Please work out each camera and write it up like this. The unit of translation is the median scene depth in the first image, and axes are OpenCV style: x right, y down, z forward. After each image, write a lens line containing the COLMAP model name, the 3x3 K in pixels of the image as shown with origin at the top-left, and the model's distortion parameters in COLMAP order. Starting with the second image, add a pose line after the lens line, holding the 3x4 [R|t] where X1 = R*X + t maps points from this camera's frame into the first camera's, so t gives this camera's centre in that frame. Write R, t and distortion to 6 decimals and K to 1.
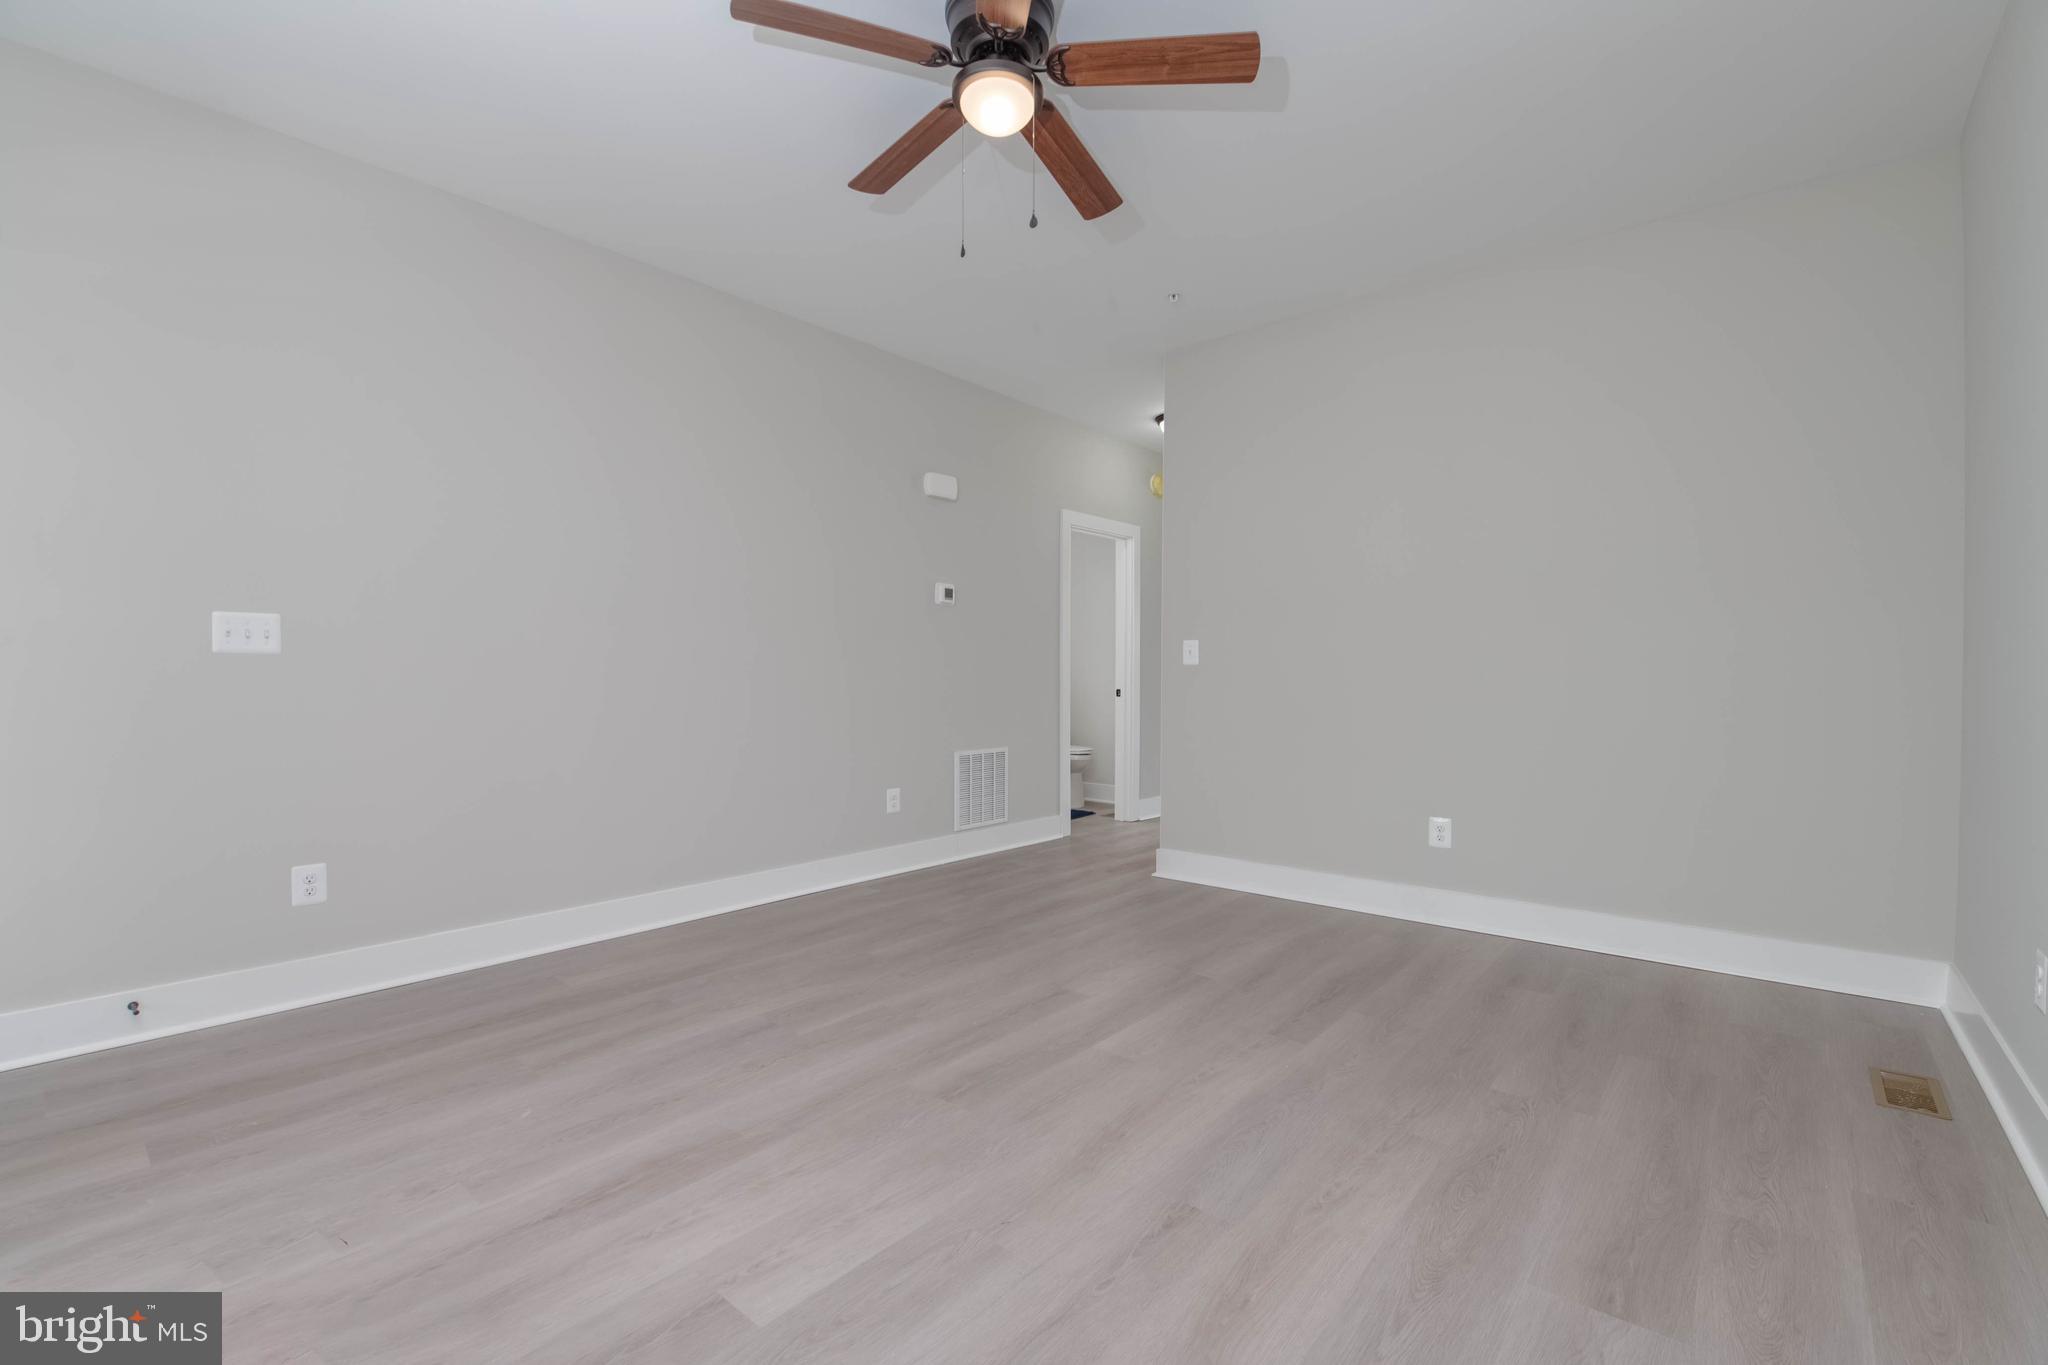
lens RADIAL K [[873.6, 0, 1033.4], [0, 873.6, 684.4], [0, 0, 1]] dist [0.001421, -0.013121]
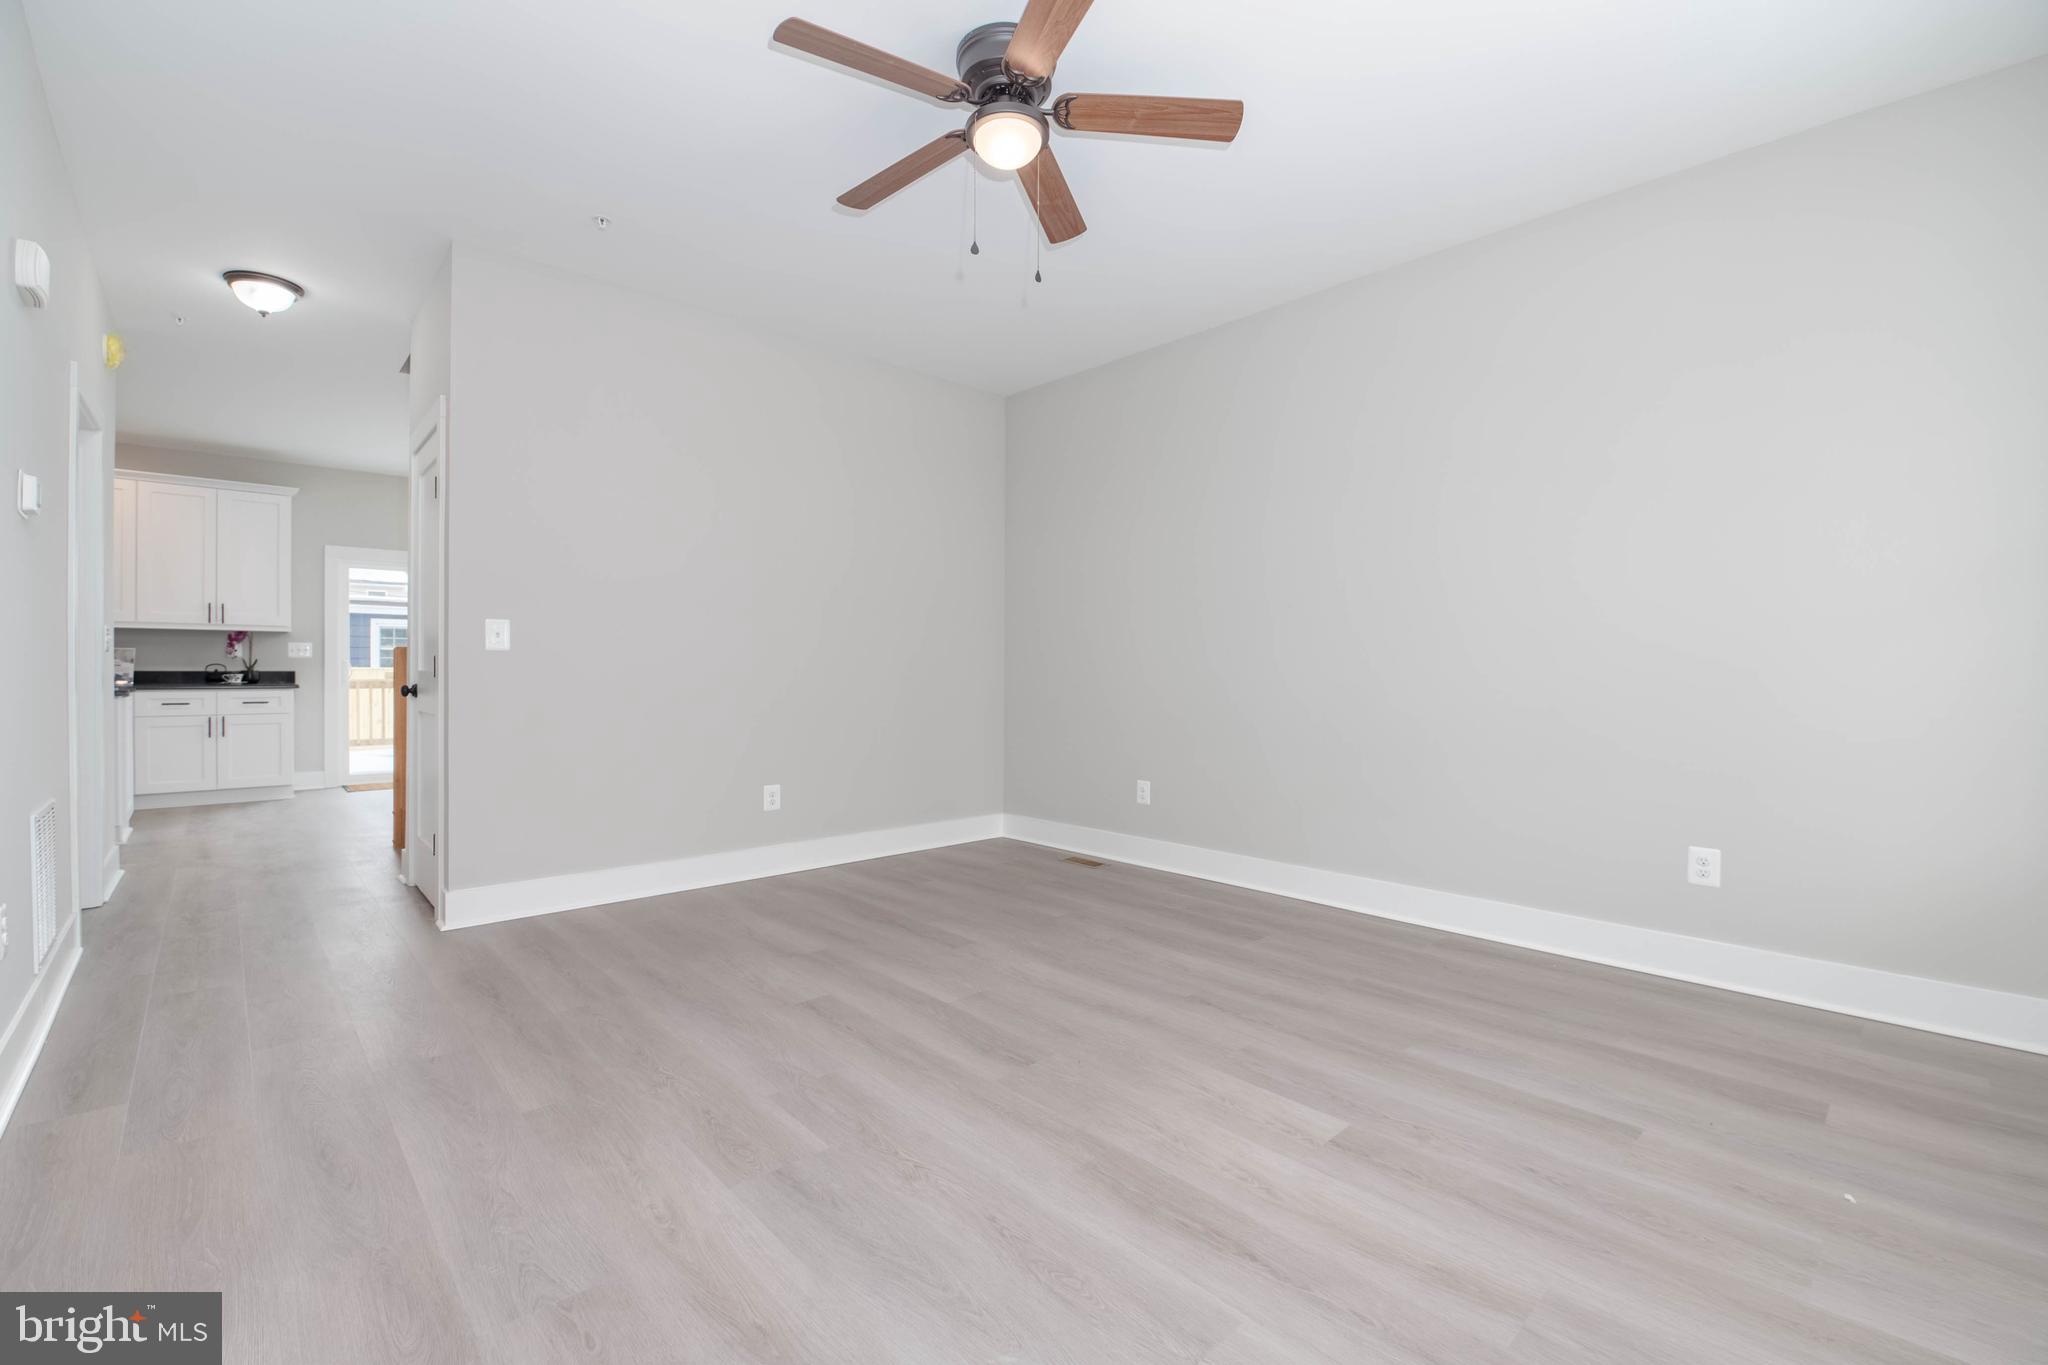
lens RADIAL K [[873.6, 0, 1033.4], [0, 873.6, 684.4], [0, 0, 1]] dist [0.001421, -0.013121]
pose [[0.115750, -0.017036, 0.993132, -0.994119], [0.002649, 0.999855, 0.016842, -0.005491], [-0.993275, 0.000681, 0.115778, 0.751976]]
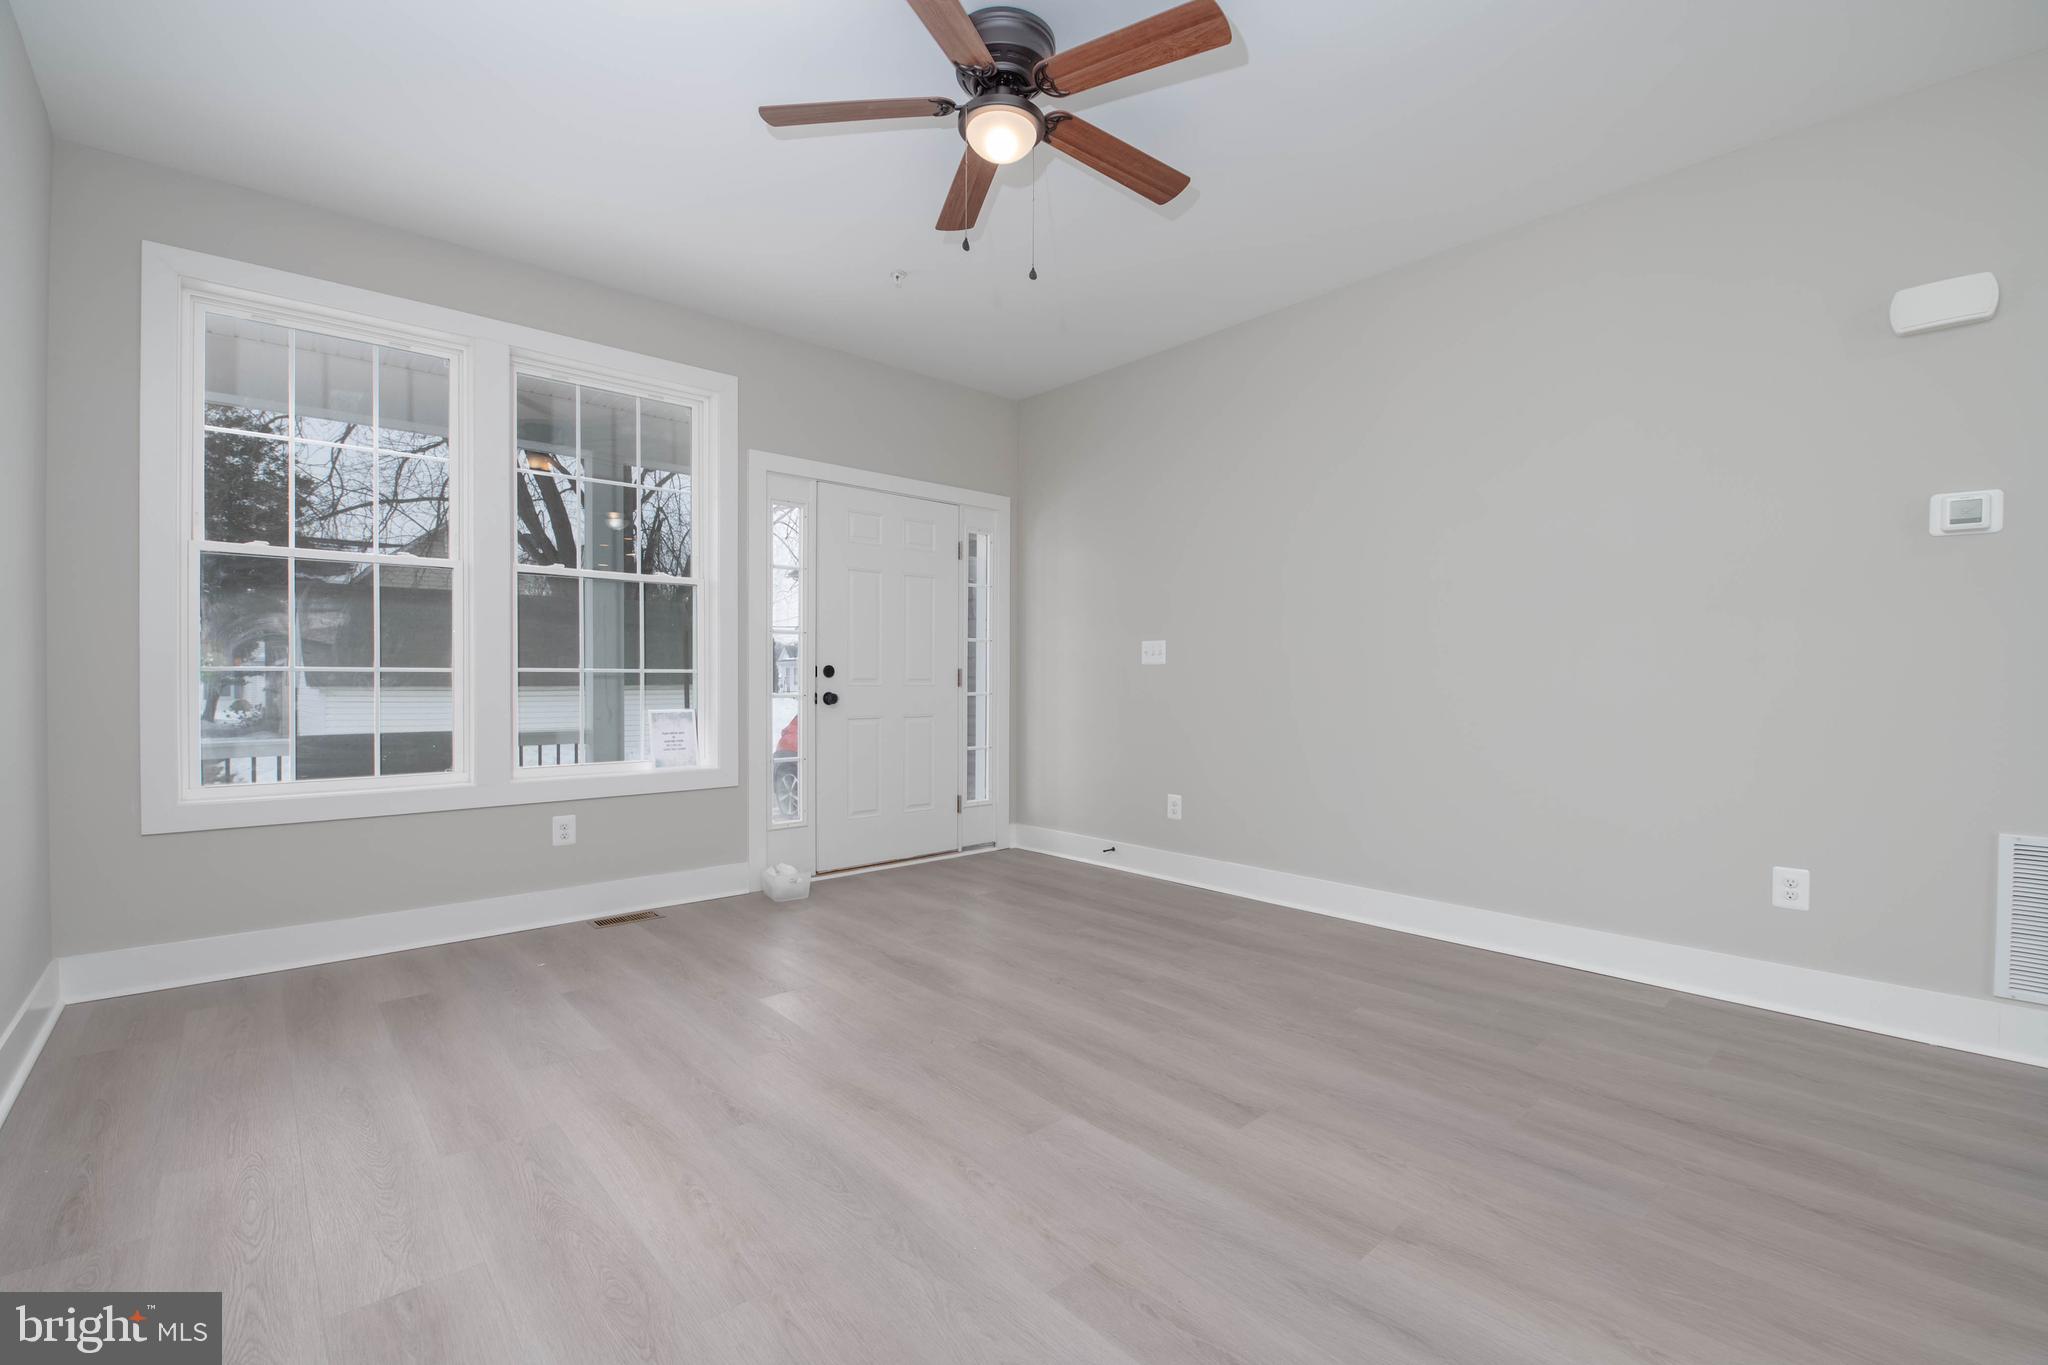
lens RADIAL K [[873.6, 0, 1033.4], [0, 873.6, 684.4], [0, 0, 1]] dist [0.001421, -0.013121]
pose [[-0.133150, 0.004534, -0.991086, 0.890450], [-0.009168, 0.999941, 0.005806, -0.004358], [0.991054, 0.009859, -0.133100, 1.054774]]
